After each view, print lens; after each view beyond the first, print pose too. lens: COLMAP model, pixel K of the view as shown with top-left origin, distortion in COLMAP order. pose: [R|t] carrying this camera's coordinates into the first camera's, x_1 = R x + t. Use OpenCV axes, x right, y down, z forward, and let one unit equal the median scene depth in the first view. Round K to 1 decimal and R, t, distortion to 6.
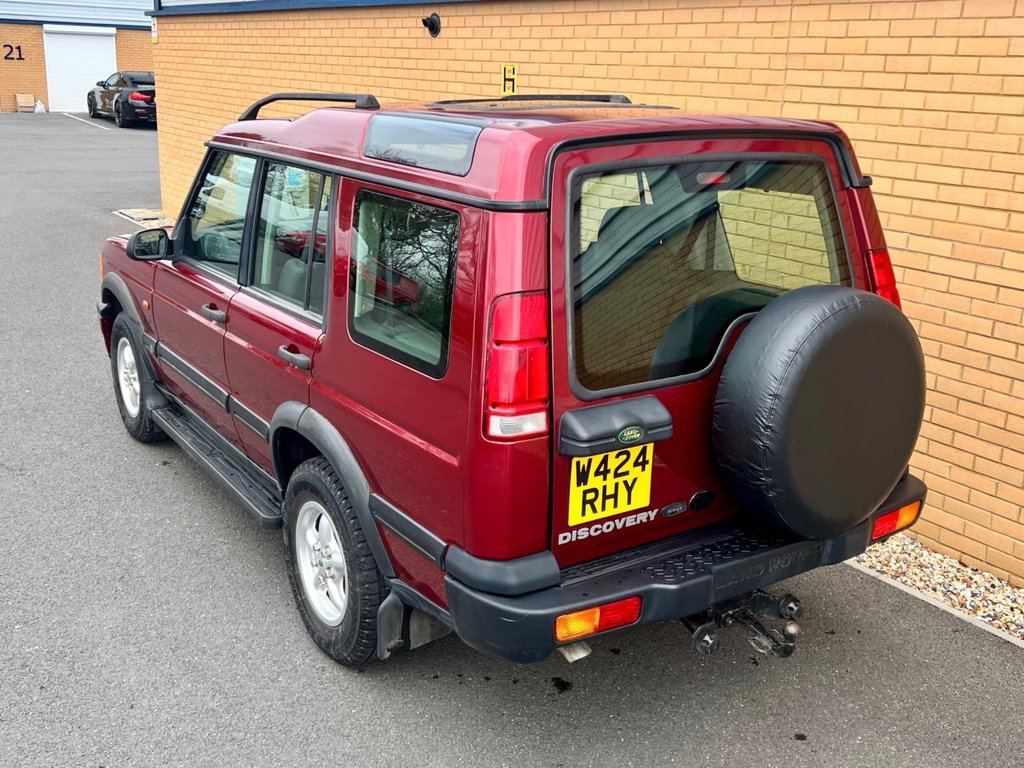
lens RADIAL K [[1087.2, 0, 506.6], [0, 1087.2, 330.0], [0, 0, 1]] dist [0.071502, -0.123799]
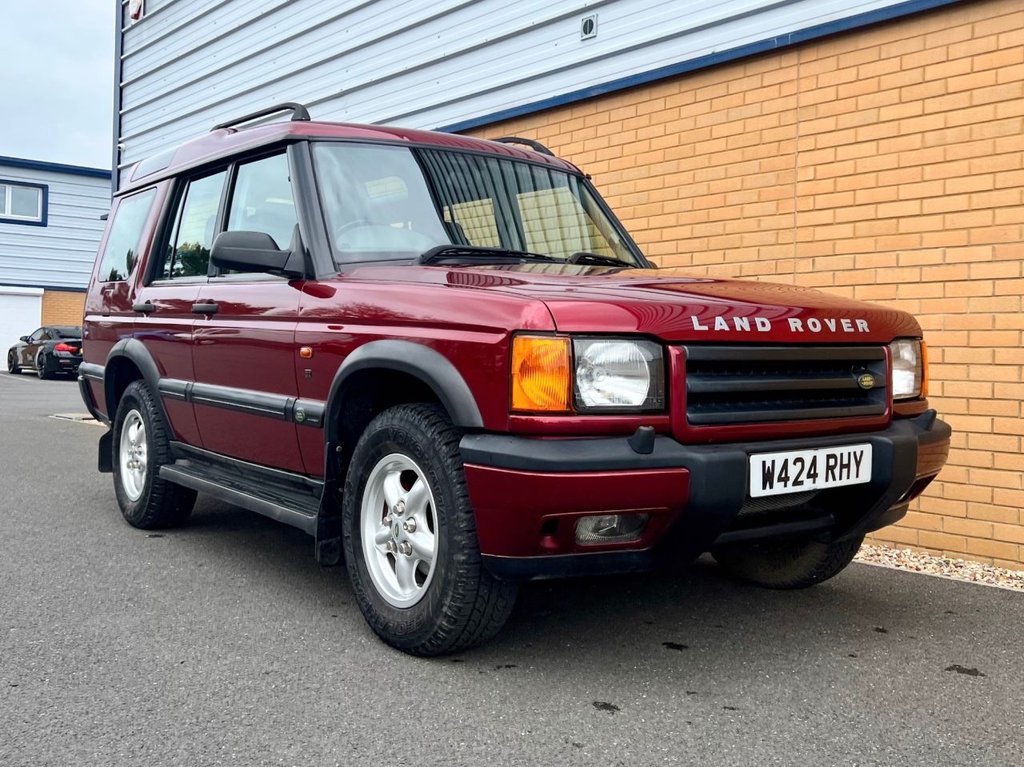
lens RADIAL K [[1079.3, 0, 514.6], [0, 1079.3, 319.9], [0, 0, 1]] dist [0.092842, -0.195058]
pose [[0.995780, -0.004985, 0.091638, -0.128487], [0.029864, 0.961779, -0.272195, 0.255030], [-0.086778, 0.273783, 0.957869, 0.097379]]
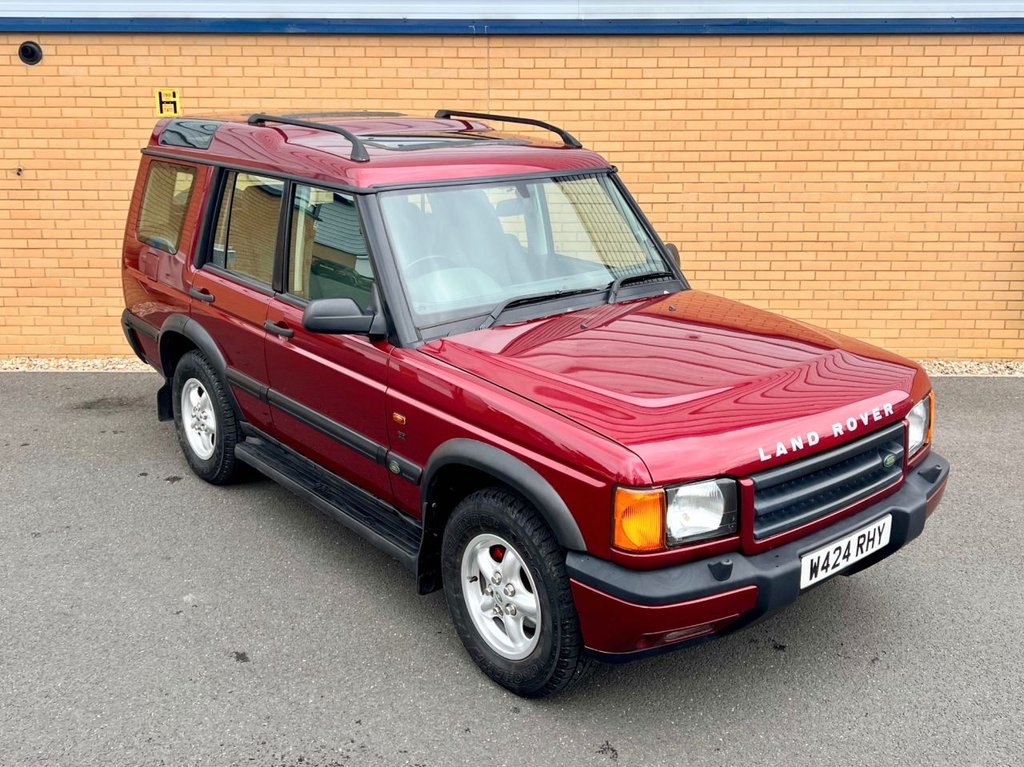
lens RADIAL K [[1079.3, 0, 514.6], [0, 1079.3, 319.9], [0, 0, 1]] dist [0.092842, -0.195058]
pose [[0.570553, -0.201923, 0.796050, -1.169281], [0.210747, 0.972843, 0.095719, -0.071803], [-0.793760, 0.113152, 0.597614, 0.121492]]
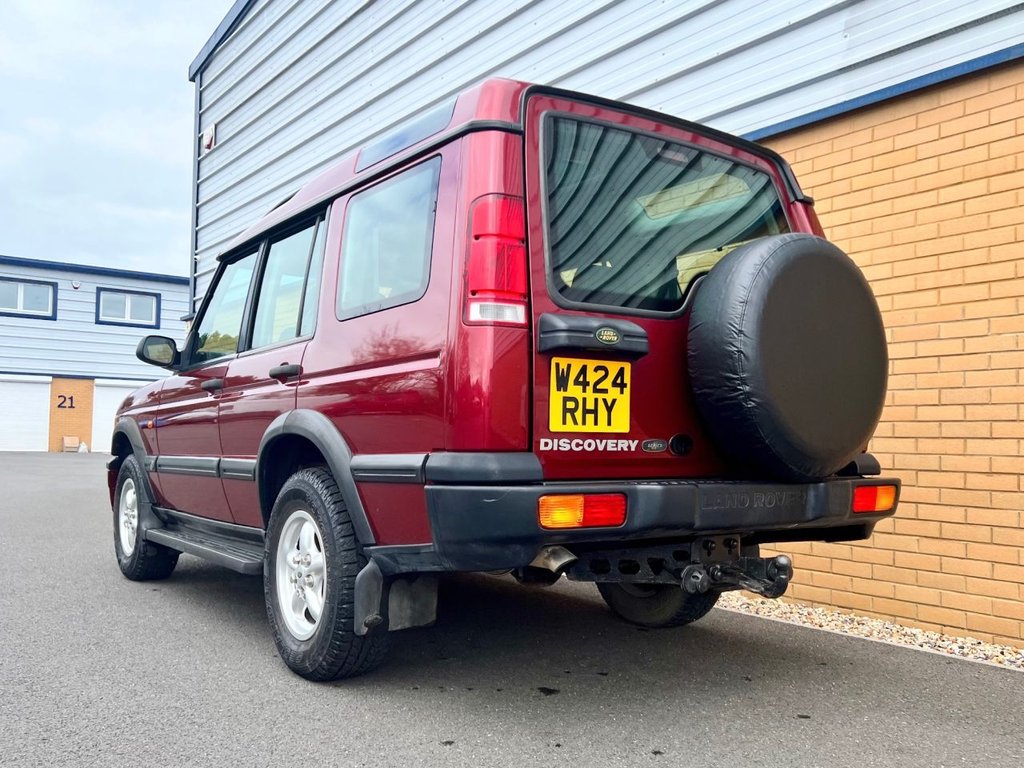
lens RADIAL K [[947.3, 0, 509.4], [0, 947.3, 383.0], [0, 0, 1]] dist [0.073932, -0.103064]
pose [[0.999738, -0.009000, 0.021049, 0.001480], [0.014879, 0.954226, -0.298717, 0.263209], [-0.017397, 0.298952, 0.954109, 0.107795]]
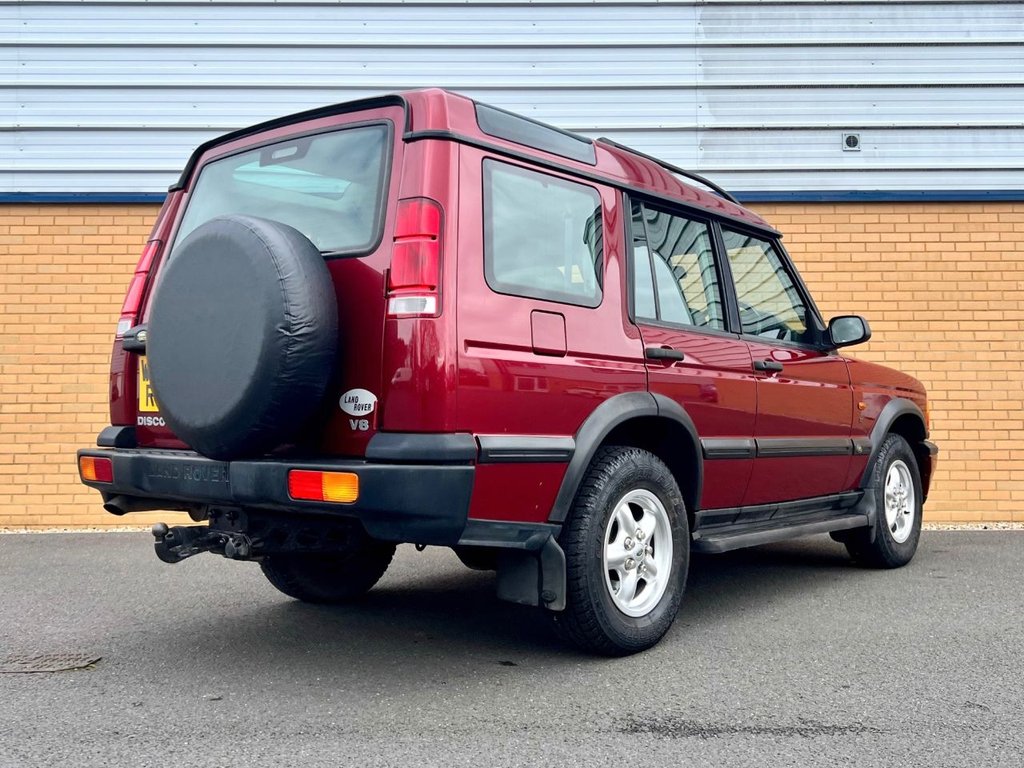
lens RADIAL K [[1079.3, 0, 514.6], [0, 1079.3, 320.4], [0, 0, 1]] dist [0.092842, -0.195058]
pose [[0.560105, 0.048800, 0.826983, -1.321493], [0.216796, 0.954839, -0.203178, 0.168737], [-0.799551, 0.293087, 0.524230, 0.376909]]
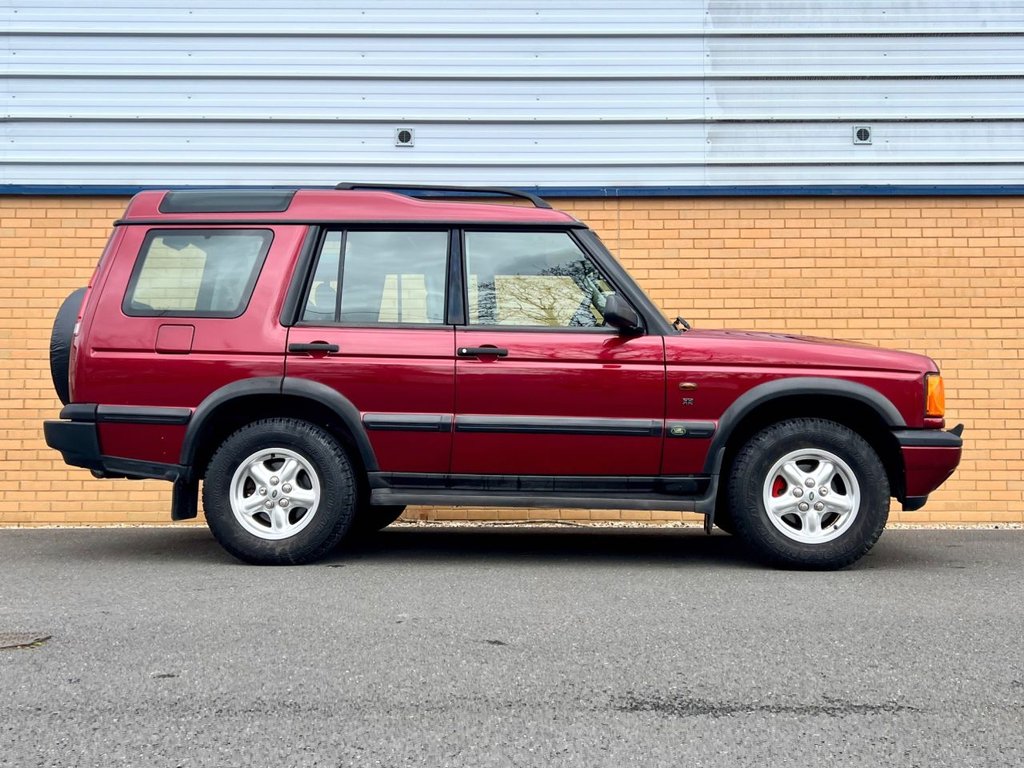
lens RADIAL K [[1030.8, 0, 520.0], [0, 1030.8, 378.8], [0, 0, 1]] dist [0.079473, -0.155277]
pose [[0.563534, 0.031014, 0.825510, -1.212150], [0.213026, 0.960043, -0.181490, 0.207509], [-0.798154, 0.278130, 0.534410, 0.446441]]
